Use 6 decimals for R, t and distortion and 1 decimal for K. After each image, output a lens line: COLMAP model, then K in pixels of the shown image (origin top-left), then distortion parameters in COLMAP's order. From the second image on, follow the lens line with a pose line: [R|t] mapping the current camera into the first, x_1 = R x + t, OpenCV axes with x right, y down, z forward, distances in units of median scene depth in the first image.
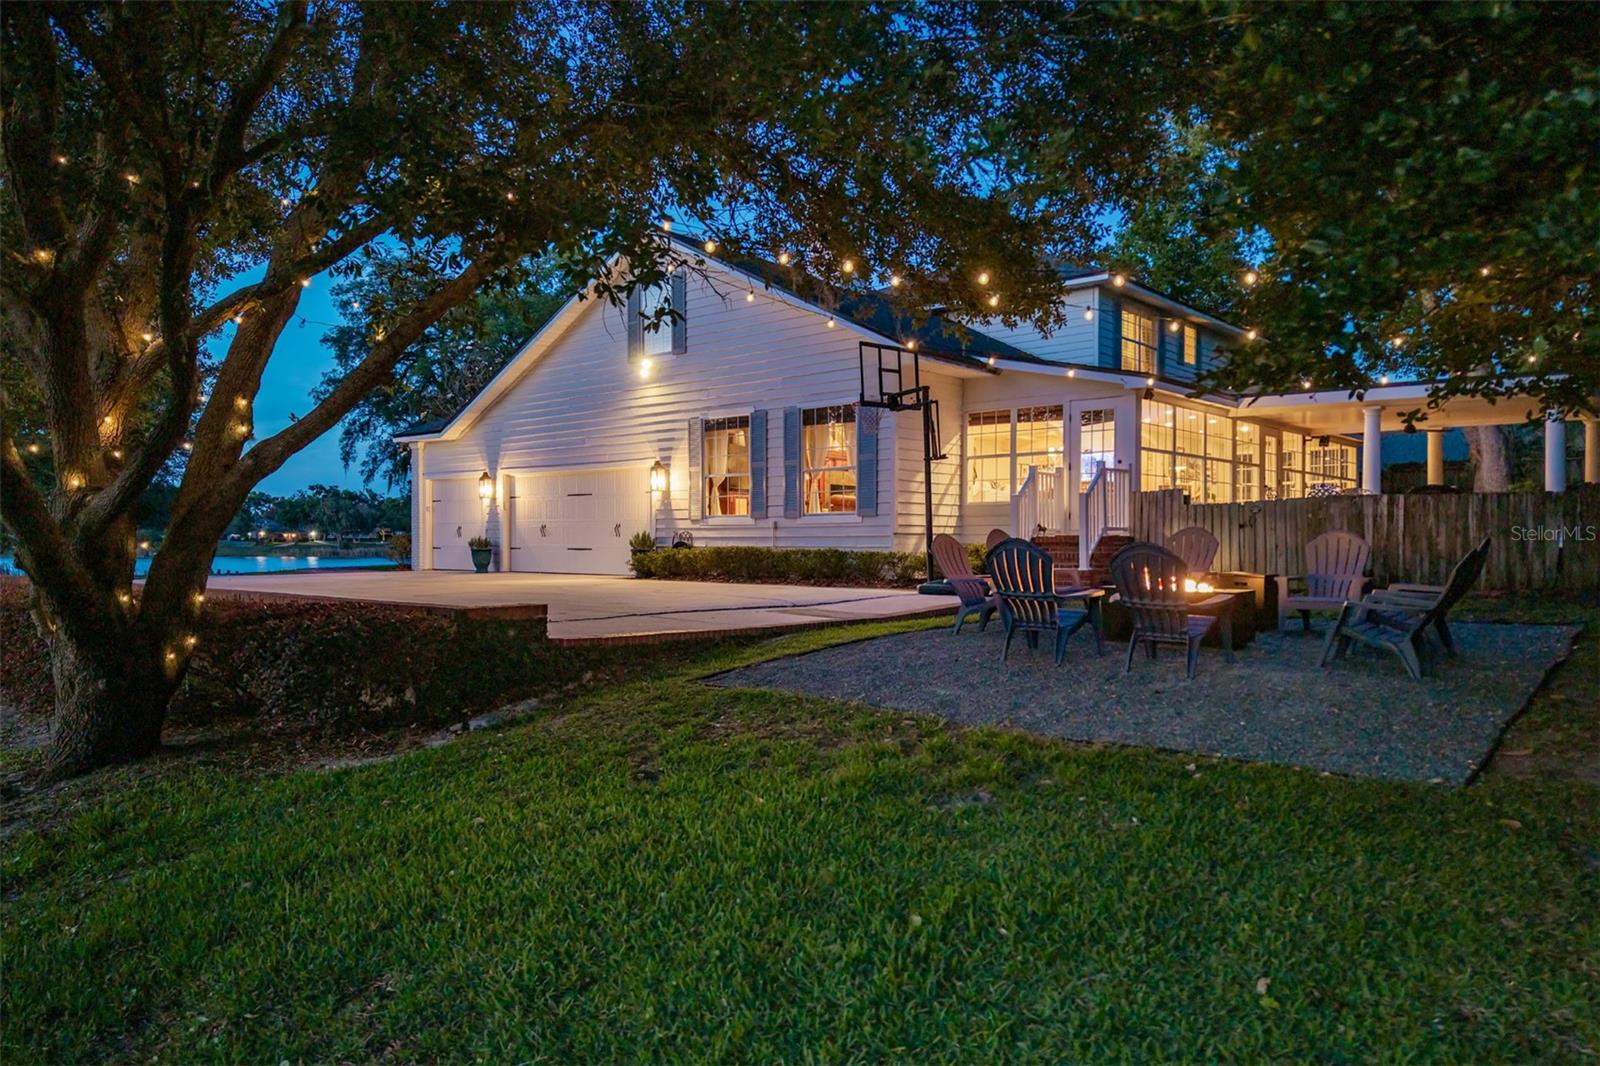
lens RADIAL K [[1095.0, 0, 859.1], [0, 1095.0, 641.7], [0, 0, 1]] dist [0.095125, -0.155699]
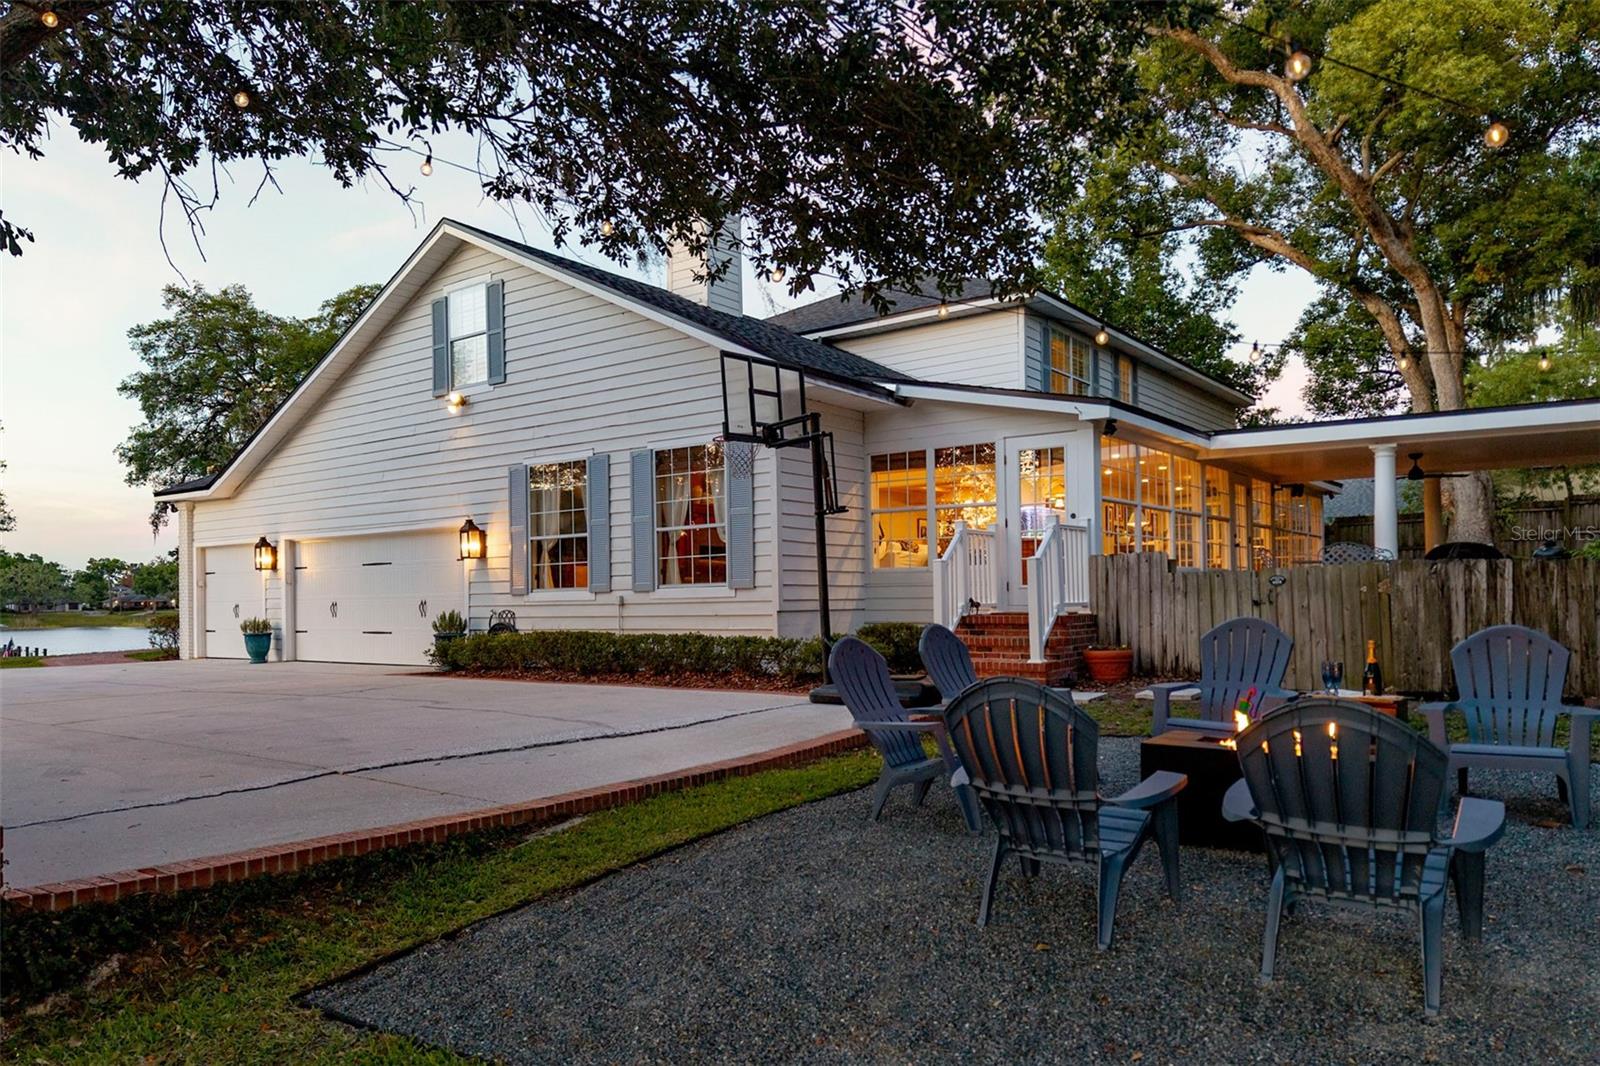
lens RADIAL K [[1087.0, 0, 800.0], [0, 1087.0, 533.0], [0, 0, 1]] dist [0.044783, -0.035529]
pose [[0.999085, -0.009792, 0.041629, 0.016830], [0.015889, 0.988748, -0.148748, -0.041065], [-0.039704, 0.149273, 0.987999, 0.257277]]
